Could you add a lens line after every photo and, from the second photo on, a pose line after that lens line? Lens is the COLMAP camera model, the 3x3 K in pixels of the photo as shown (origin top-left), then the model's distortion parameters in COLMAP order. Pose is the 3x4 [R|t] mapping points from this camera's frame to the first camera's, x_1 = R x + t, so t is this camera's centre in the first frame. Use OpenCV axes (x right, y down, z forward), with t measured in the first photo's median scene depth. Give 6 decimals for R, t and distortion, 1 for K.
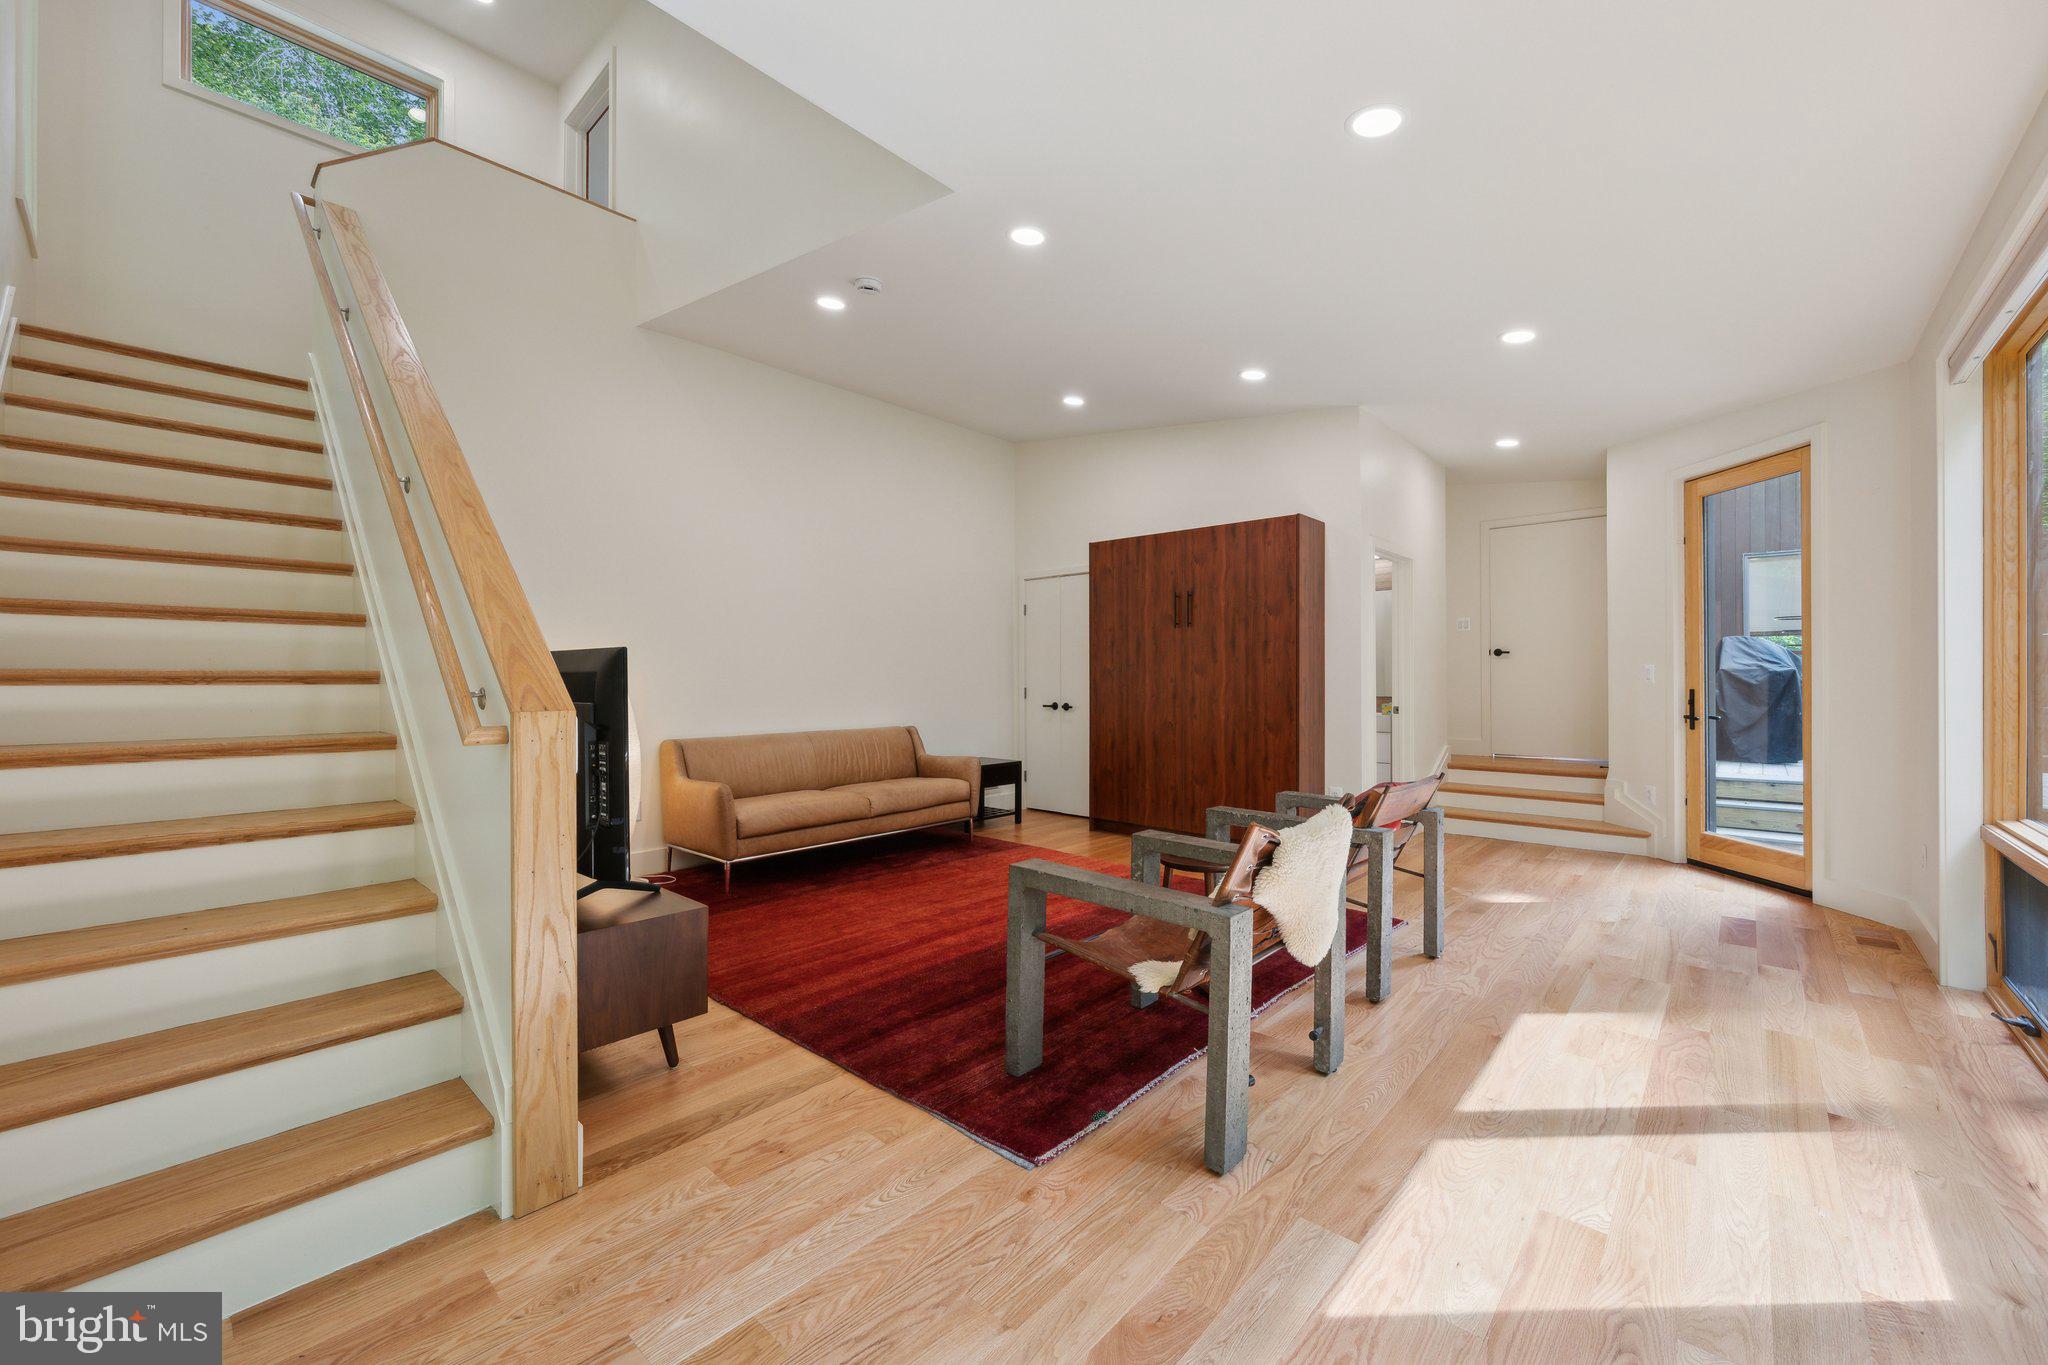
lens RADIAL K [[801.5, 0, 1020.8], [0, 801.5, 677.3], [0, 0, 1]] dist [0.000345, -0.000399]
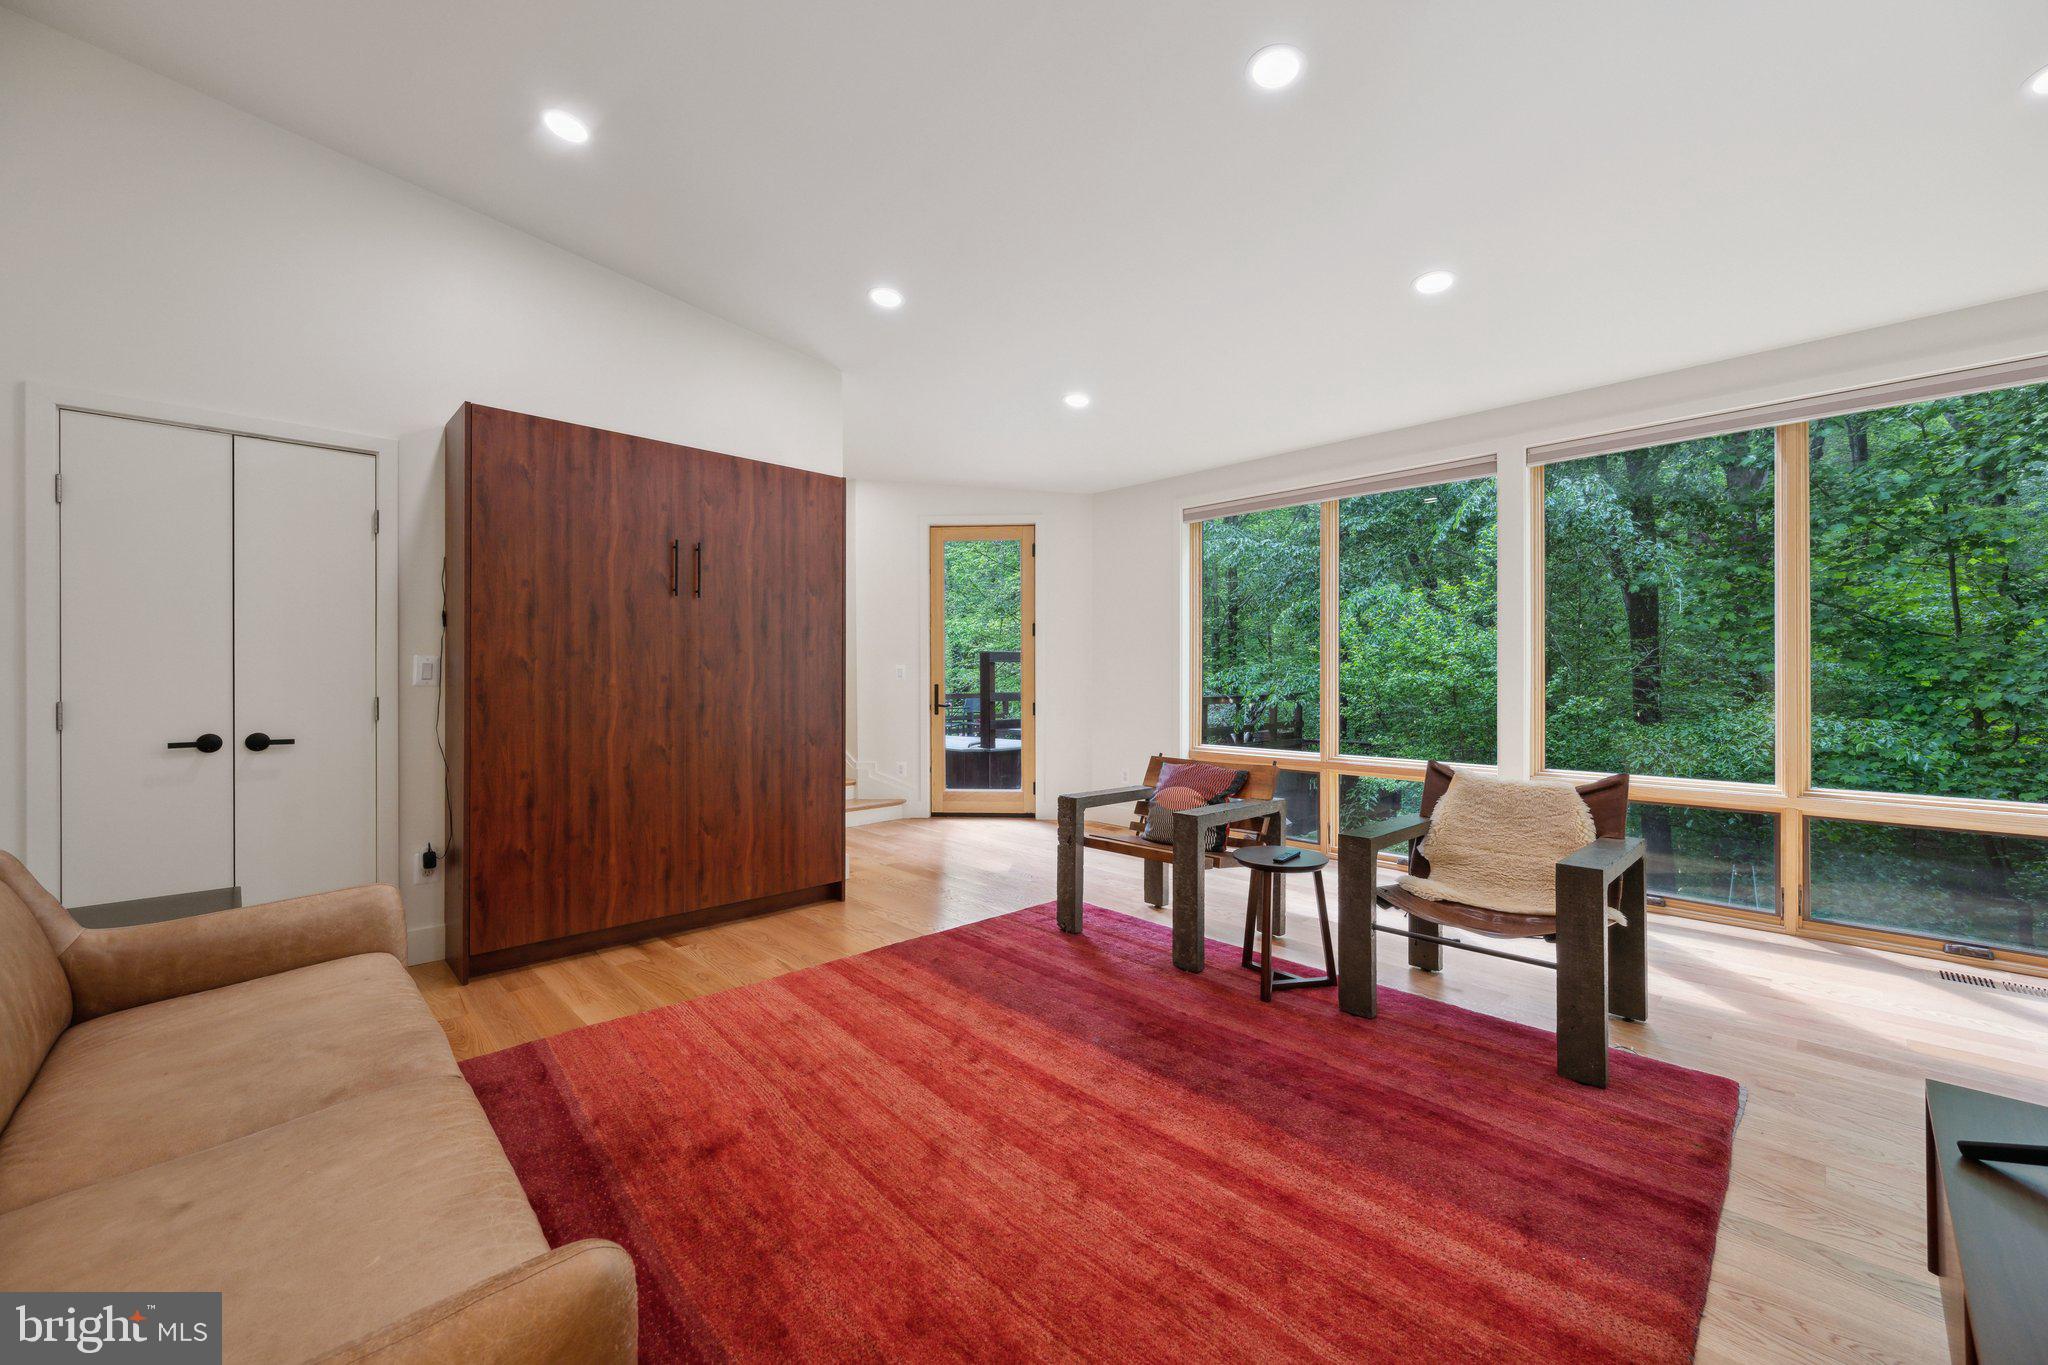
lens RADIAL K [[801.5, 0, 1020.8], [0, 801.5, 677.3], [0, 0, 1]] dist [0.000345, -0.000399]
pose [[0.071059, -0.000952, 0.997472, -0.445595], [-0.000066, 1.000000, 0.000959, 0.001856], [-0.997472, -0.000134, 0.071059, 0.721469]]
